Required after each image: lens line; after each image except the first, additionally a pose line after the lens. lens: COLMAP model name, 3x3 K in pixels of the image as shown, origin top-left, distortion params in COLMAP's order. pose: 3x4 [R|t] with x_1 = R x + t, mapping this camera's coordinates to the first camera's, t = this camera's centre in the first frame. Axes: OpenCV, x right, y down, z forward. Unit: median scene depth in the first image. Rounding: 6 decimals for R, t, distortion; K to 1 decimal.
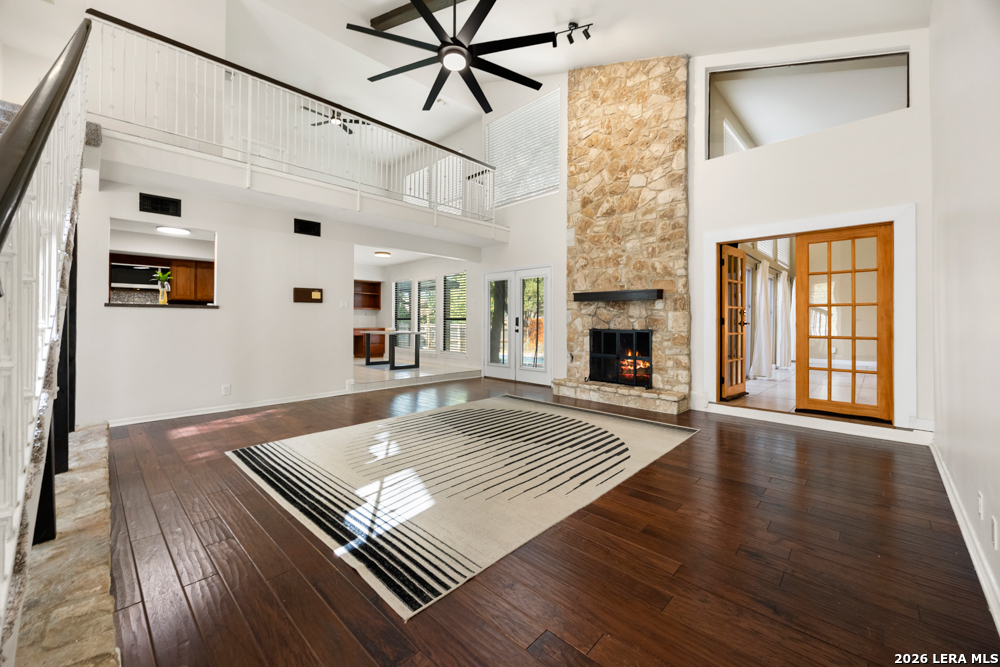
lens RADIAL K [[384.2, 0, 498.0], [0, 384.2, 316.2], [0, 0, 1]] dist [-0.001016, -0.000094]
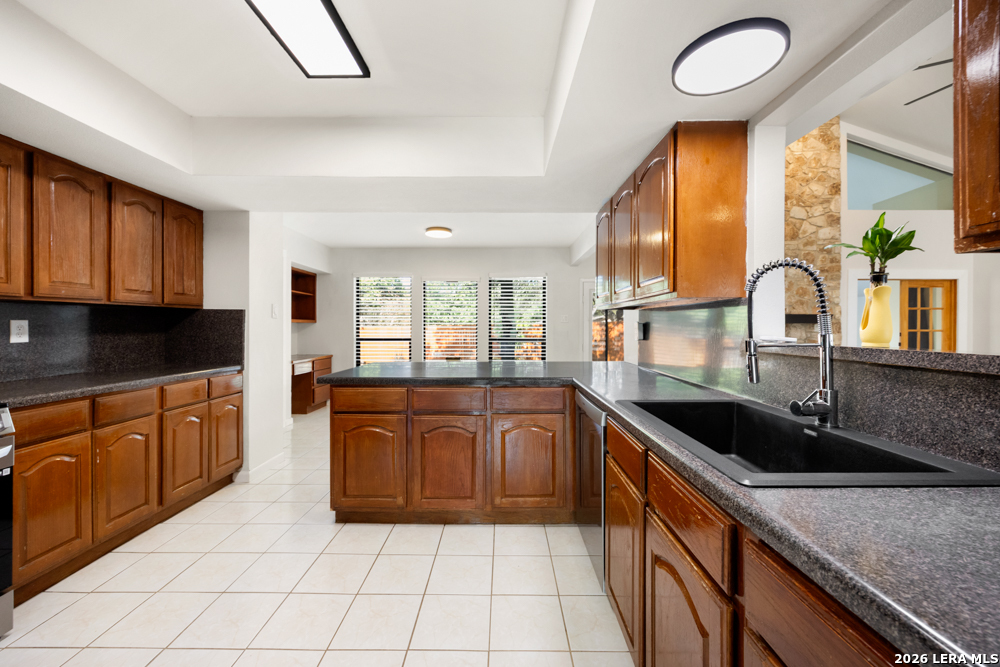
lens RADIAL K [[384.2, 0, 505.8], [0, 384.2, 332.2], [0, 0, 1]] dist [-0.001016, -0.000094]
pose [[0.721541, -0.000651, 0.692371, -0.937790], [-0.009315, 0.999900, 0.010648, -0.019377], [-0.692309, -0.014132, 0.721463, 0.752876]]
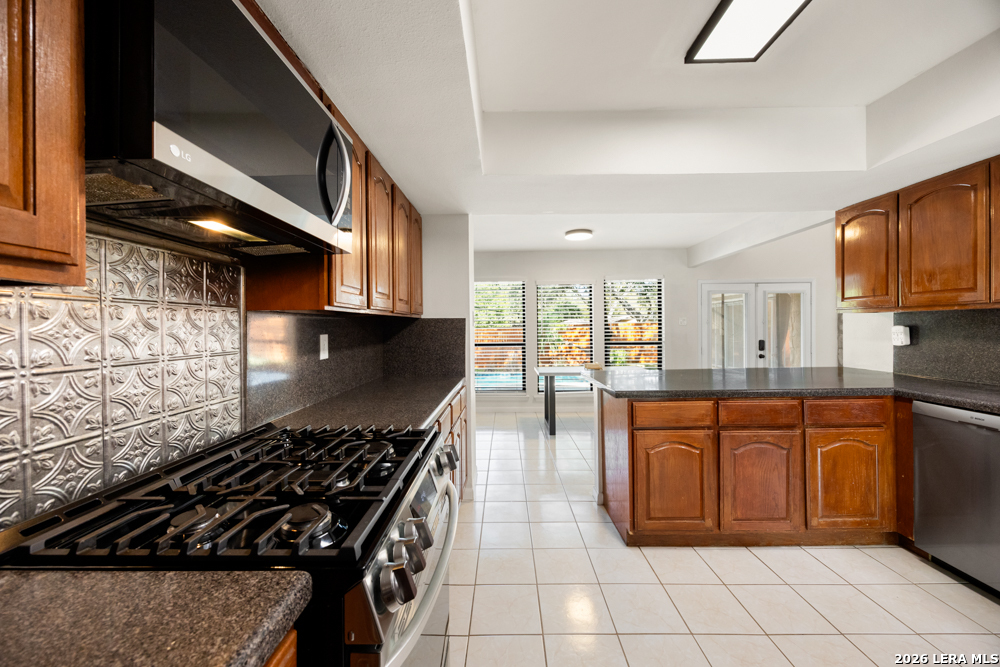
lens RADIAL K [[384.2, 0, 502.1], [0, 384.2, 335.7], [0, 0, 1]] dist [-0.001016, -0.000094]
pose [[0.724539, -0.013249, 0.689107, -1.147950], [0.004210, 0.999882, 0.014797, -0.026228], [-0.689221, -0.007820, 0.724509, 0.996022]]
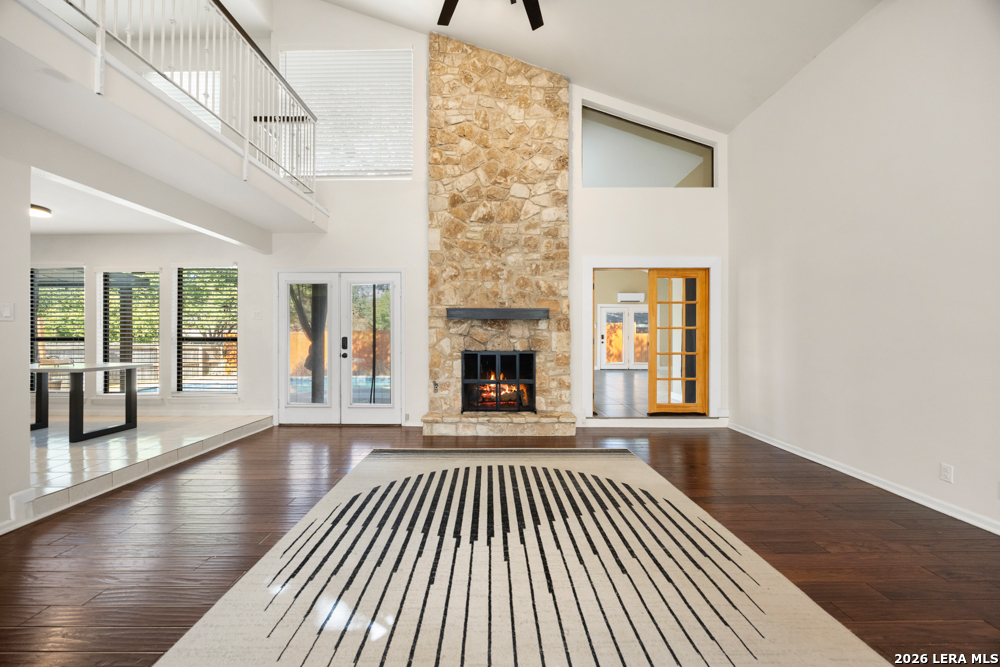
lens RADIAL K [[384.2, 0, 494.8], [0, 384.2, 333.1], [0, 0, 1]] dist [-0.001016, -0.000094]
pose [[0.725201, -0.003938, 0.688526, -0.308600], [-0.003929, 0.999944, 0.009858, -0.016435], [-0.688526, -0.009855, 0.725144, 0.348803]]
